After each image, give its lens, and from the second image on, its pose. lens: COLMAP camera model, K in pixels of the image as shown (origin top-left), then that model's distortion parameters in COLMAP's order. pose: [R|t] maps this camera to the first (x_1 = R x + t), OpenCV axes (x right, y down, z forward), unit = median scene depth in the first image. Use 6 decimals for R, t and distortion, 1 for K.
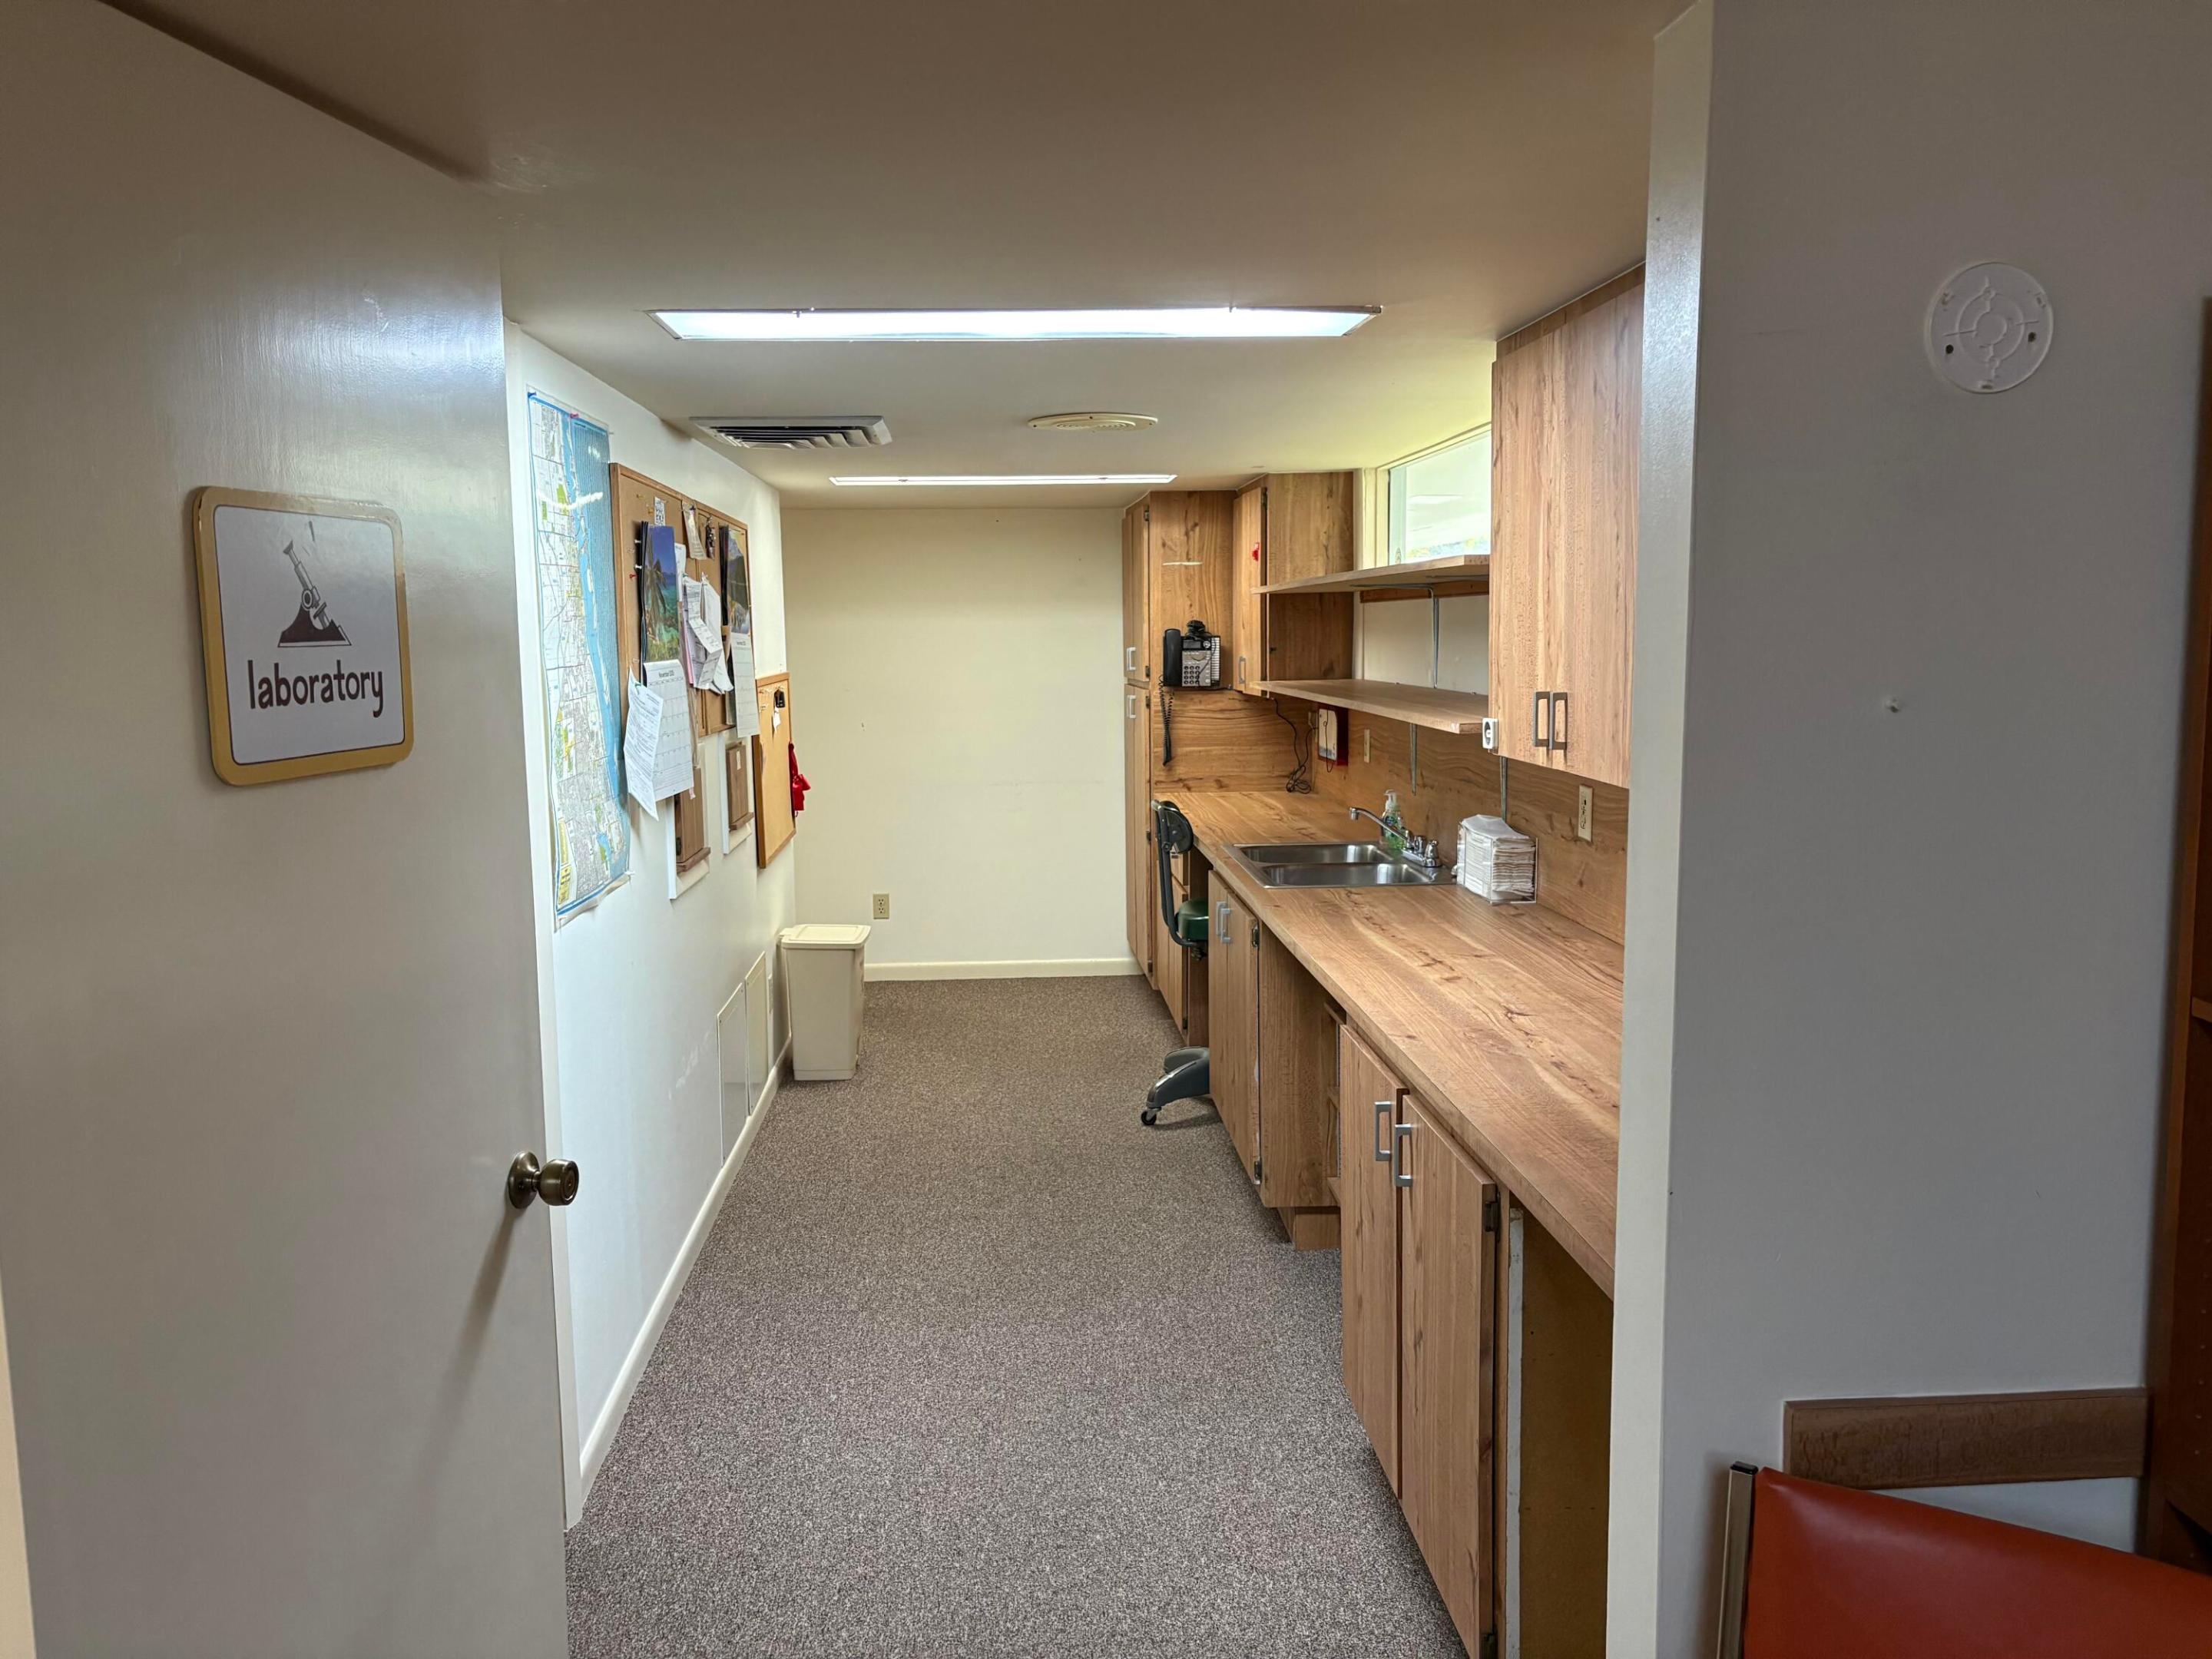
lens RADIAL K [[1665.7, 0, 1107.2], [0, 1665.7, 831.1], [0, 0, 1]] dist [0.036128, -0.000382]
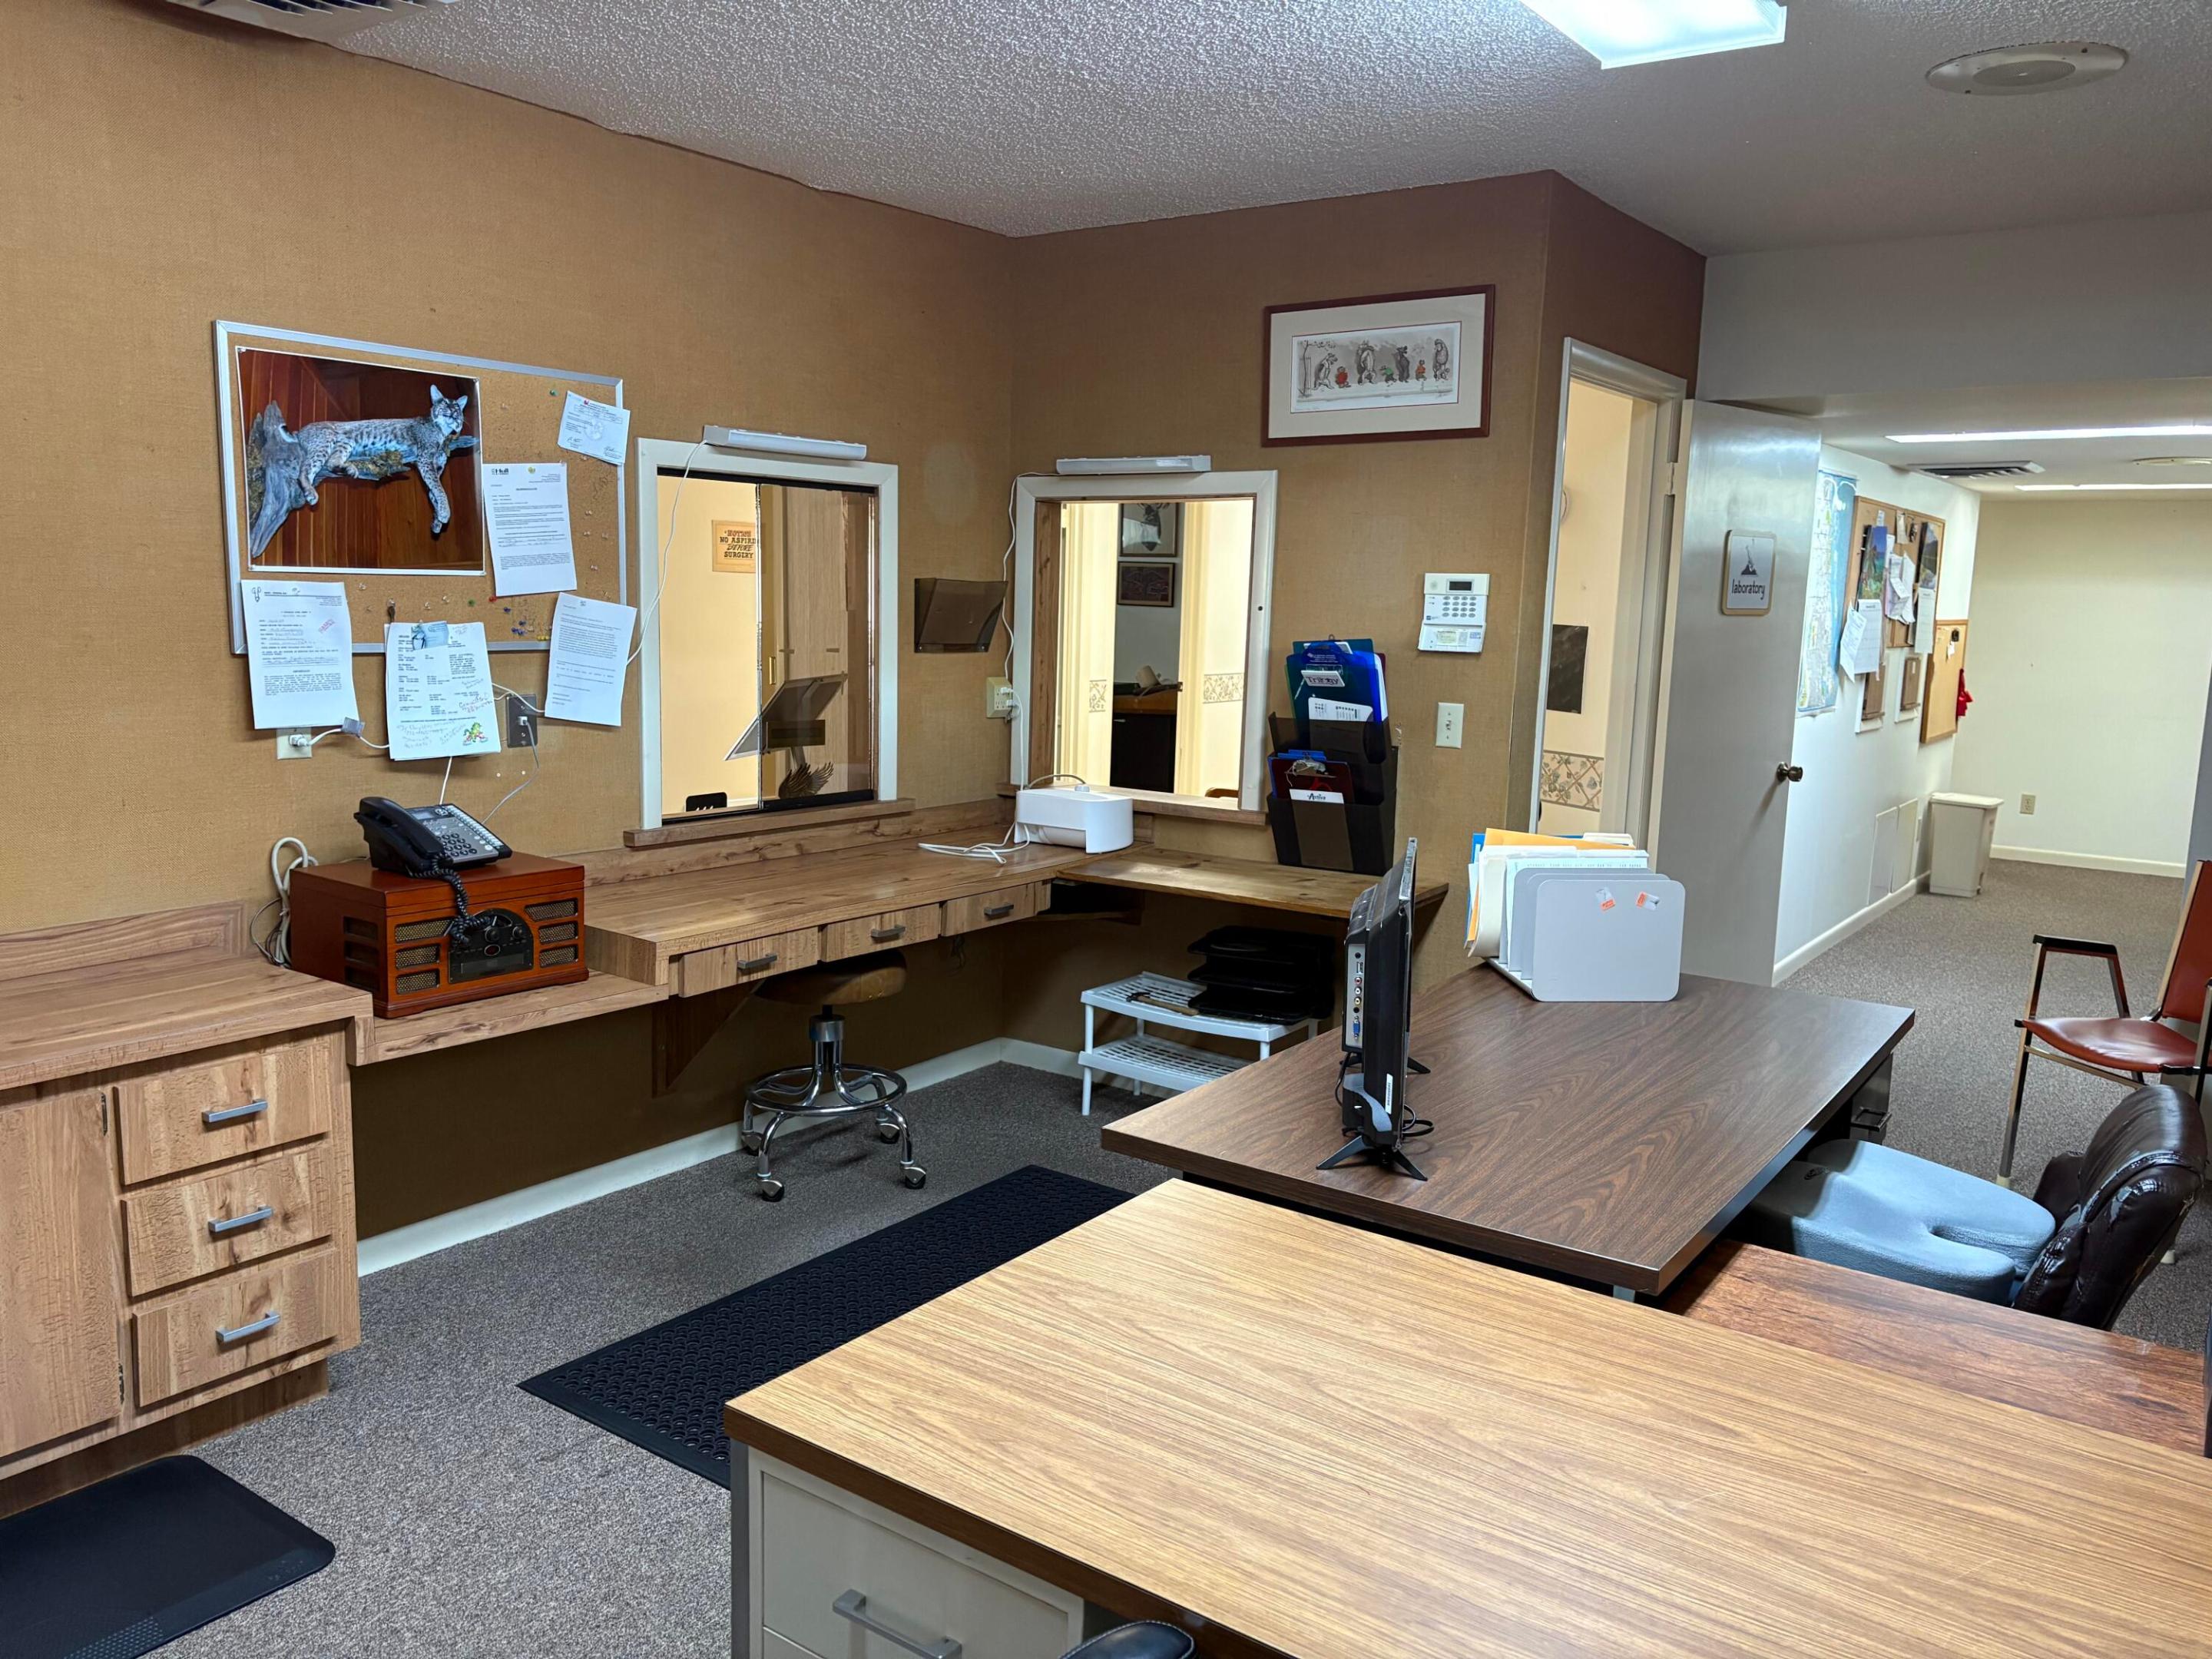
lens RADIAL K [[1665.7, 0, 1100.1], [0, 1665.7, 828.3], [0, 0, 1]] dist [0.036128, -0.000382]
pose [[0.764686, 0.125587, -0.632047, 0.260619], [-0.114896, 0.991681, 0.058038, 0.125529], [0.634077, 0.028239, 0.772754, -0.874217]]
